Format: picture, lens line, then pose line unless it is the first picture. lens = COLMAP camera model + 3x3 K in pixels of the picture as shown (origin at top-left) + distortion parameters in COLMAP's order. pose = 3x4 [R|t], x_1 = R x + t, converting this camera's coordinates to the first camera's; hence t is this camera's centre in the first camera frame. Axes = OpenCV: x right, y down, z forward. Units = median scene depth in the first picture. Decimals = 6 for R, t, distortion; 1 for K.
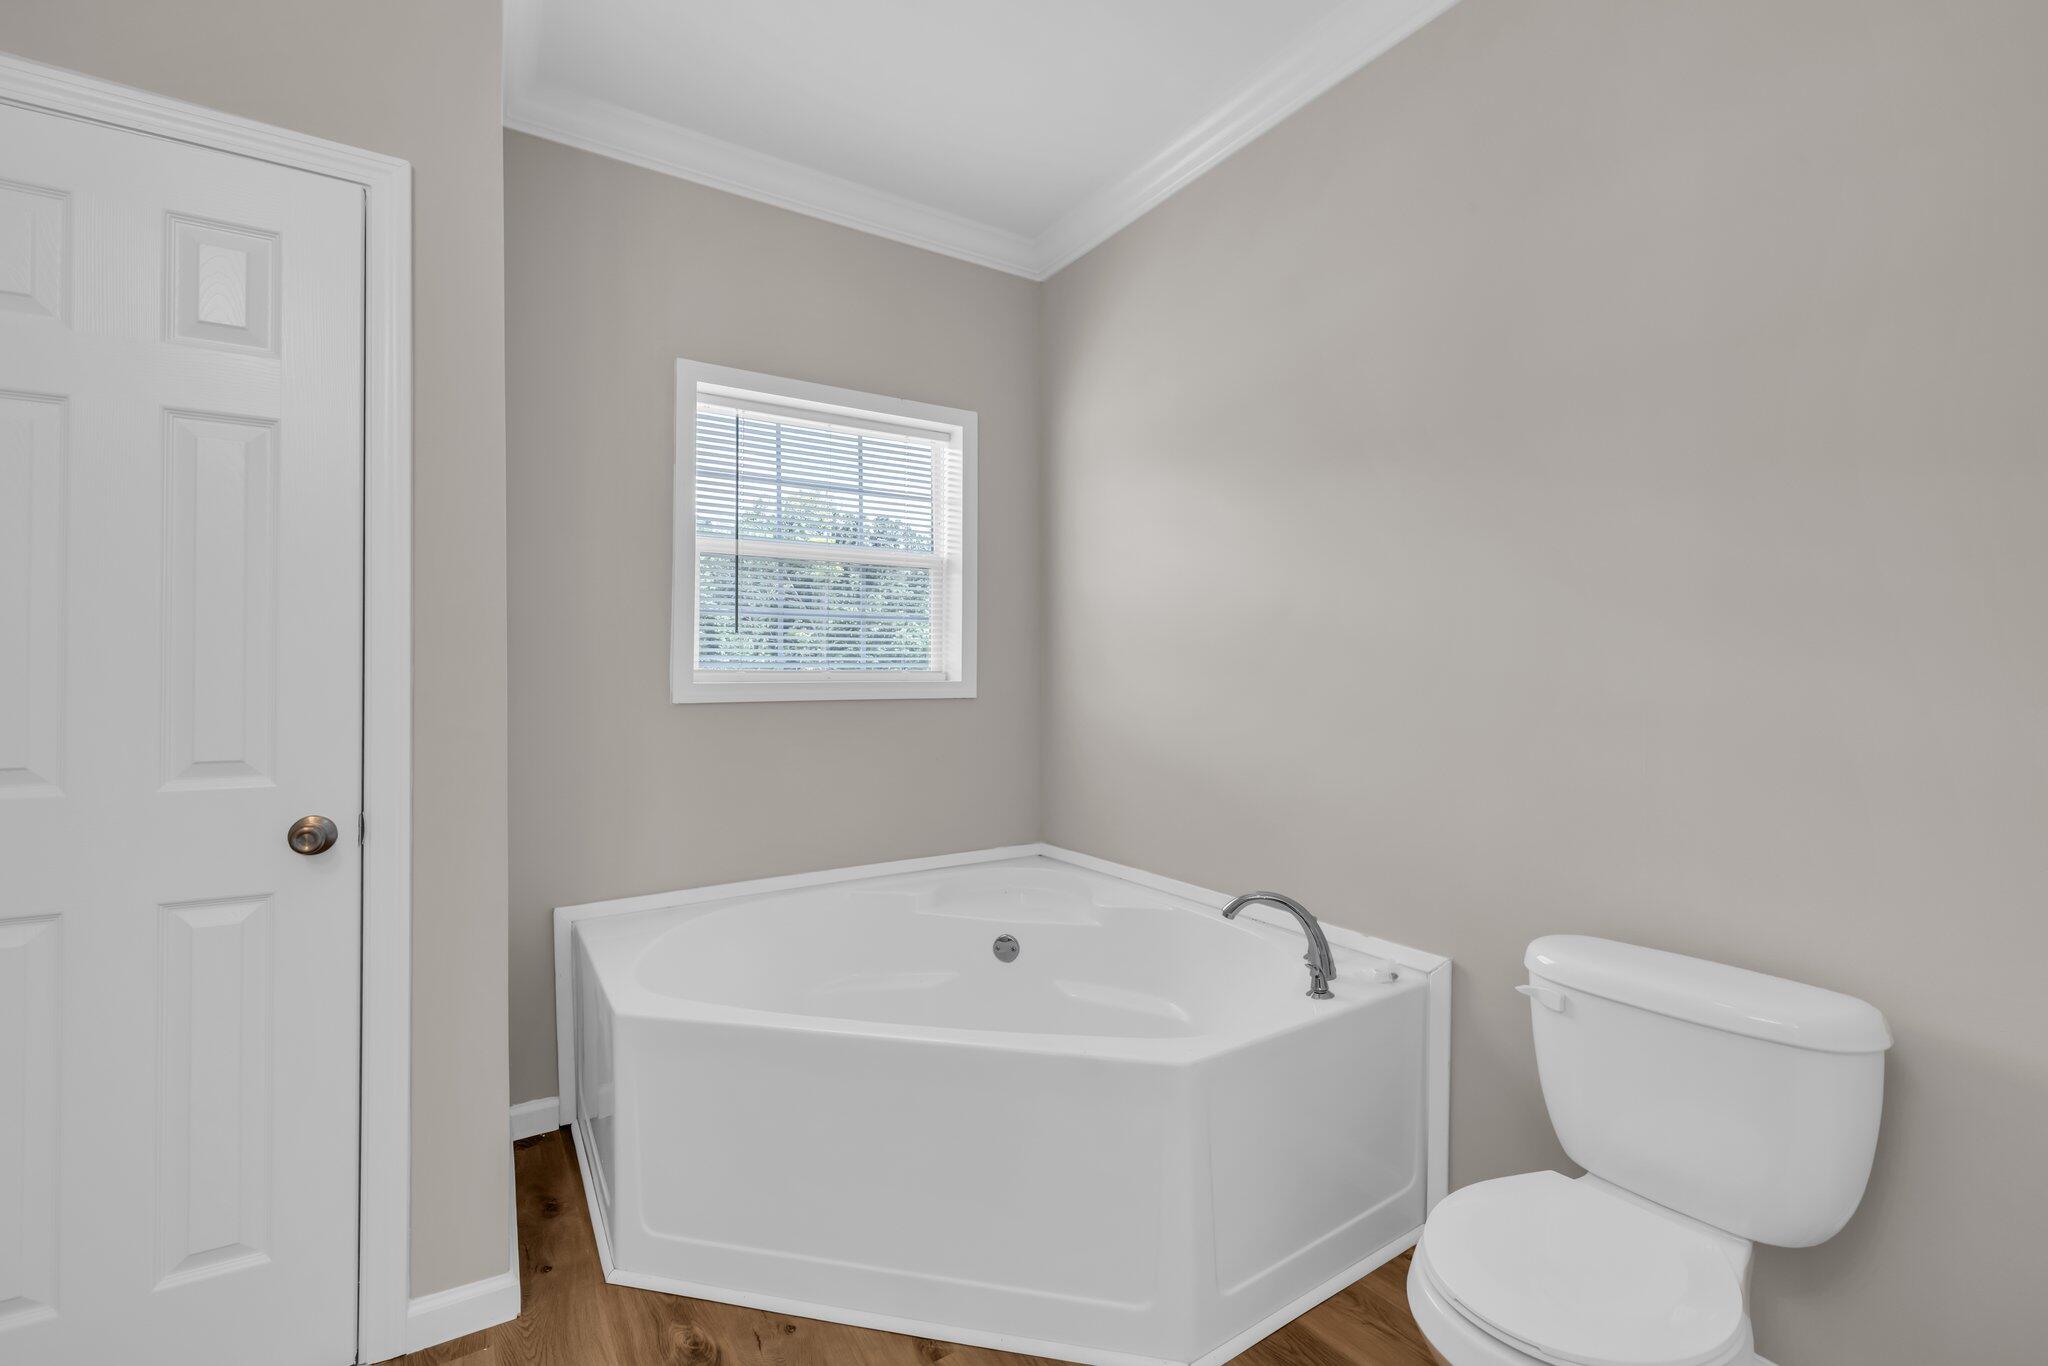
lens RADIAL K [[872.3, 0, 1026.3], [0, 872.3, 674.9], [0, 0, 1]] dist [0.000203, 0.000150]
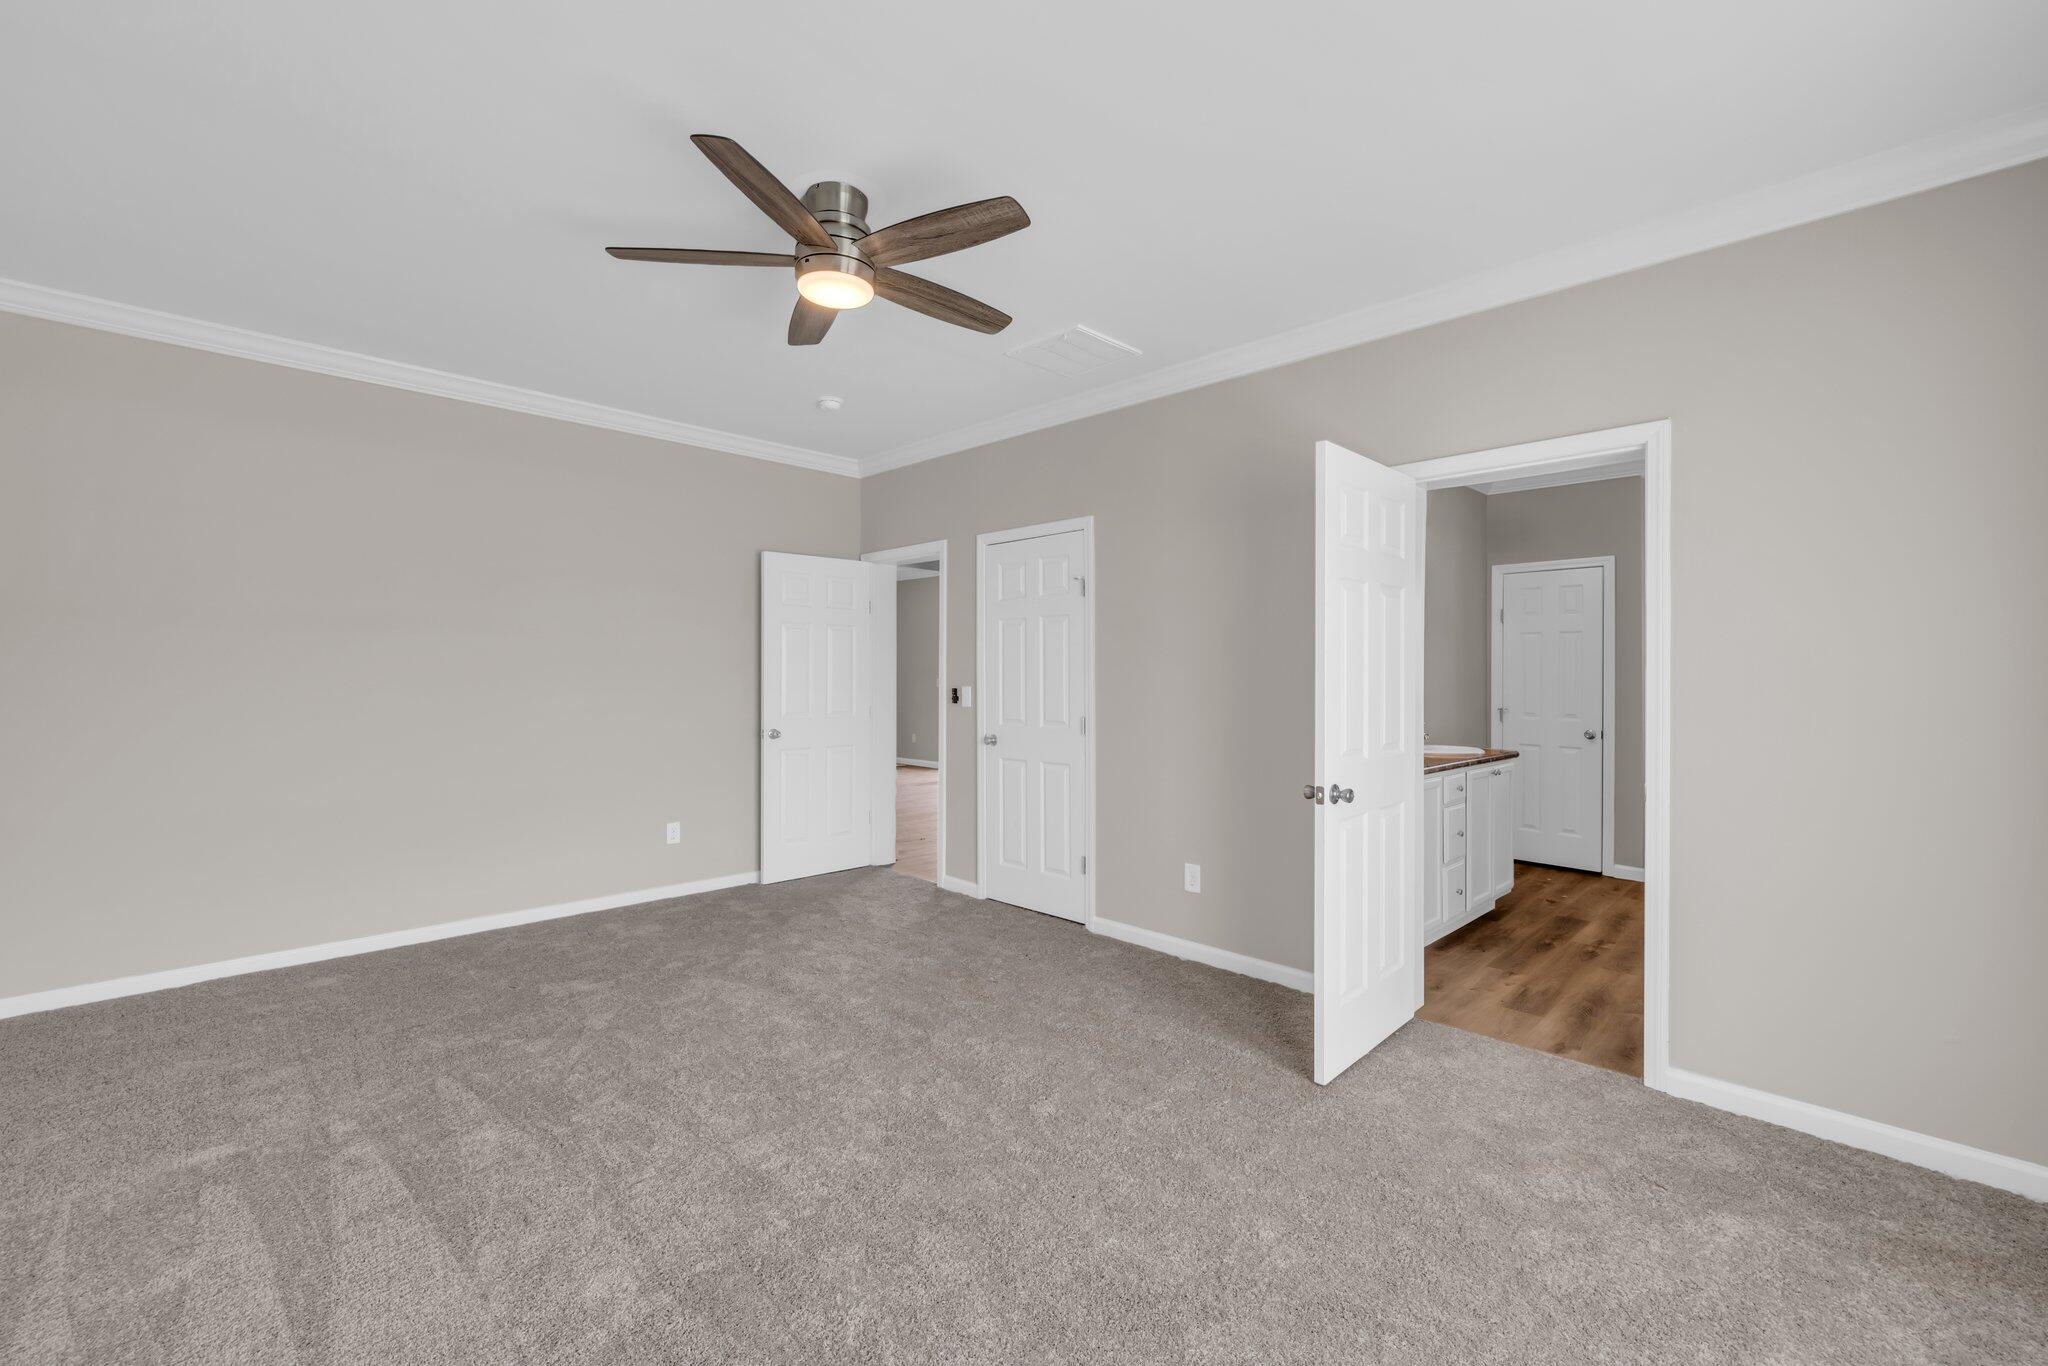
lens RADIAL K [[872.3, 0, 1026.3], [0, 872.3, 674.9], [0, 0, 1]] dist [0.000203, 0.000150]
pose [[0.203589, -0.001929, -0.979055, 1.634314], [0.004487, 0.999989, -0.001037, -0.062360], [0.979046, -0.004182, 0.203595, -1.487982]]
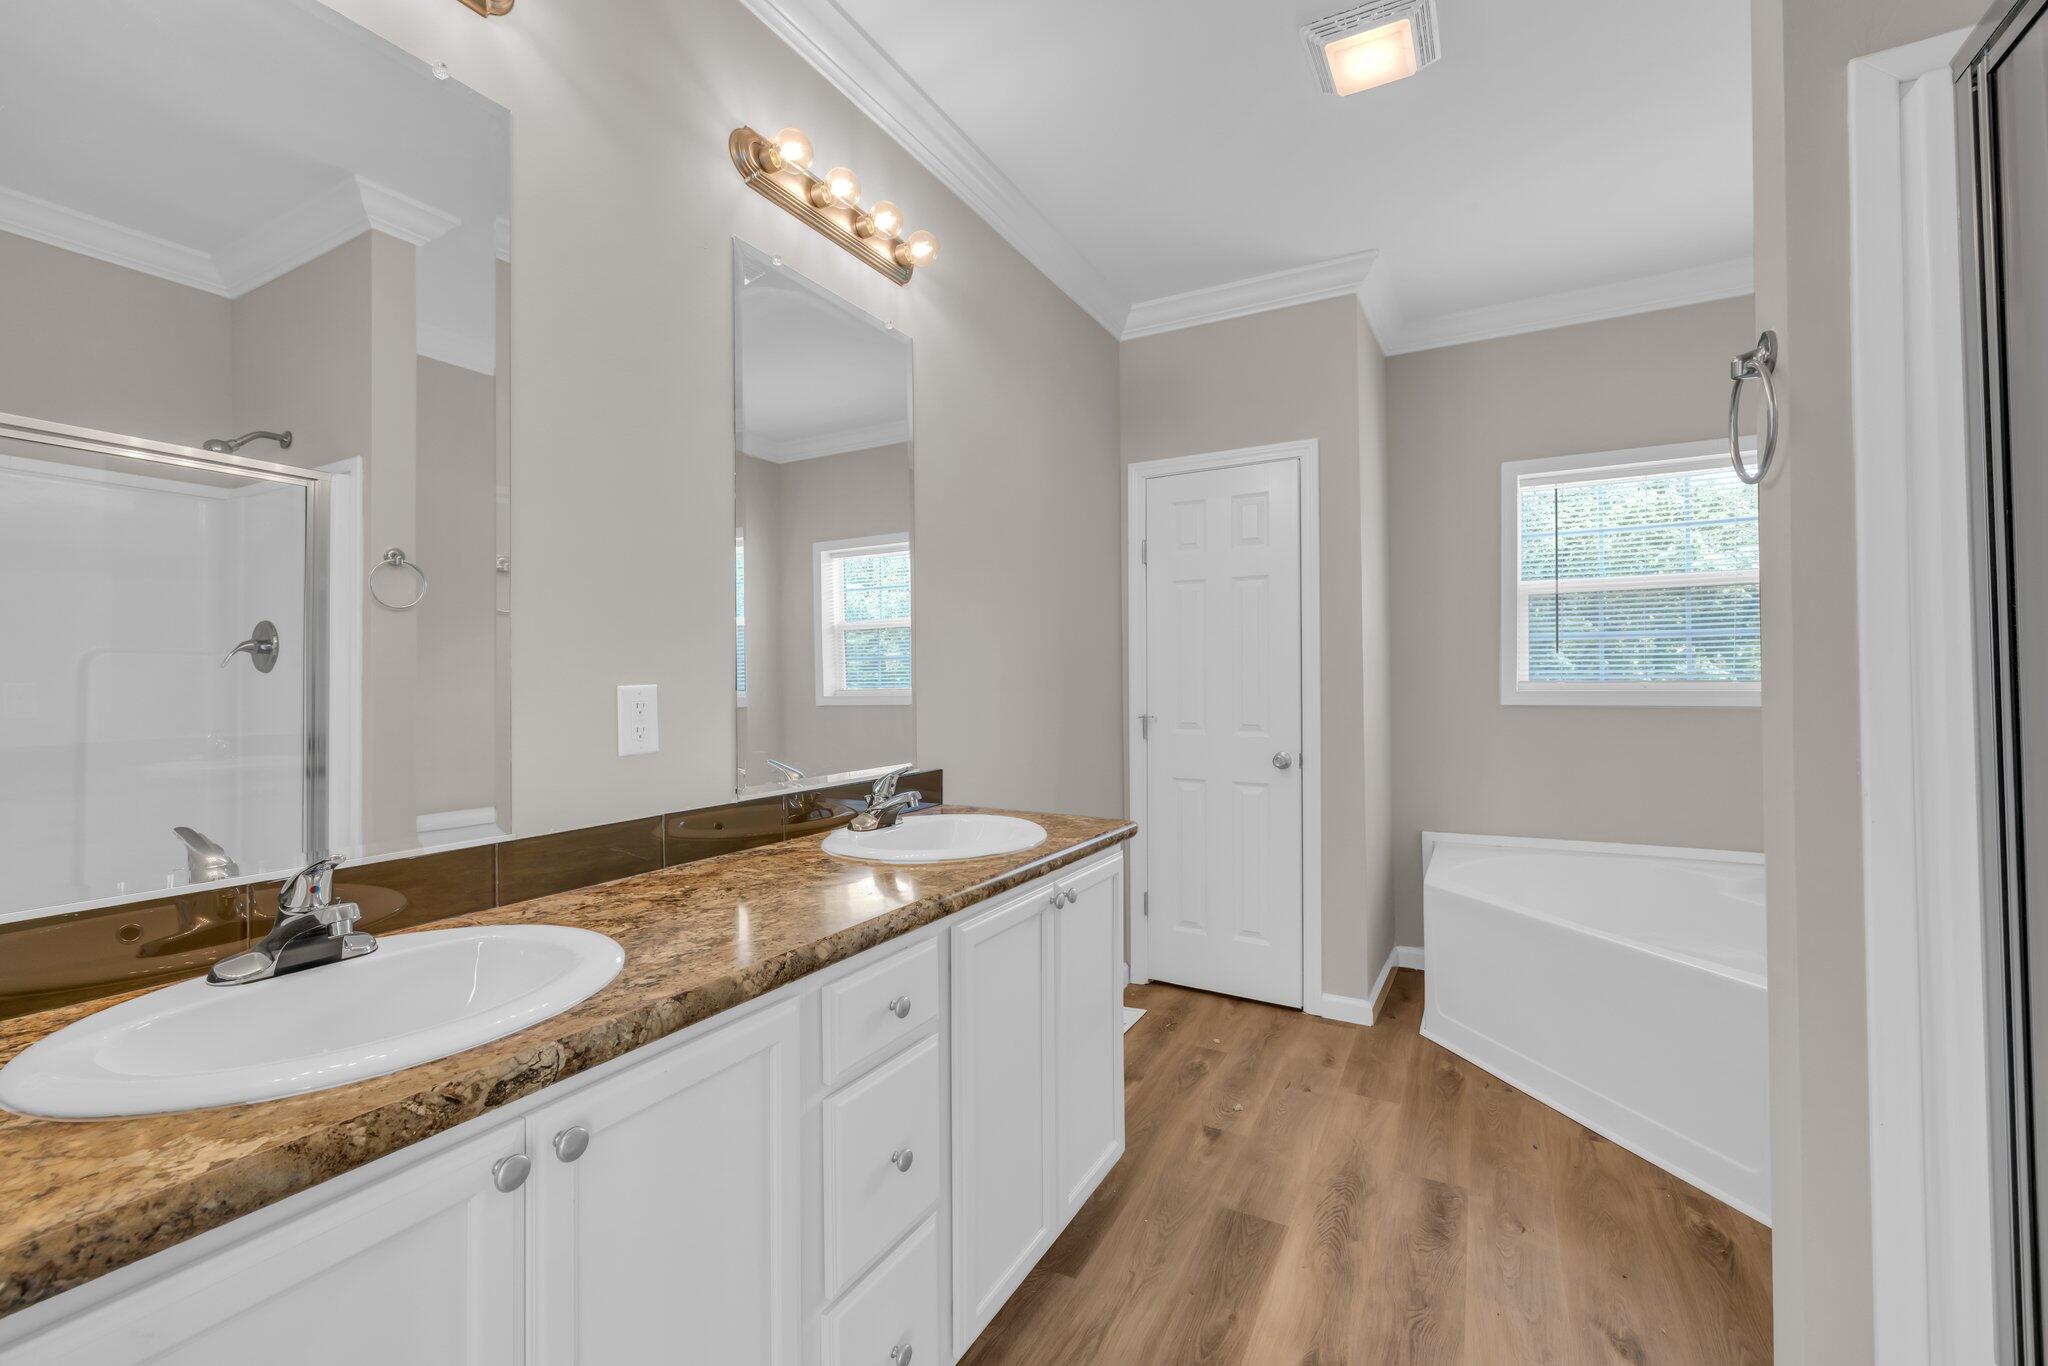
lens RADIAL K [[872.3, 0, 1026.3], [0, 872.3, 674.9], [0, 0, 1]] dist [0.000203, 0.000150]
pose [[0.473205, -0.009736, -0.880898, 0.538972], [0.012478, 0.999913, -0.004349, -0.022935], [0.880864, -0.008934, 0.473286, -0.404258]]
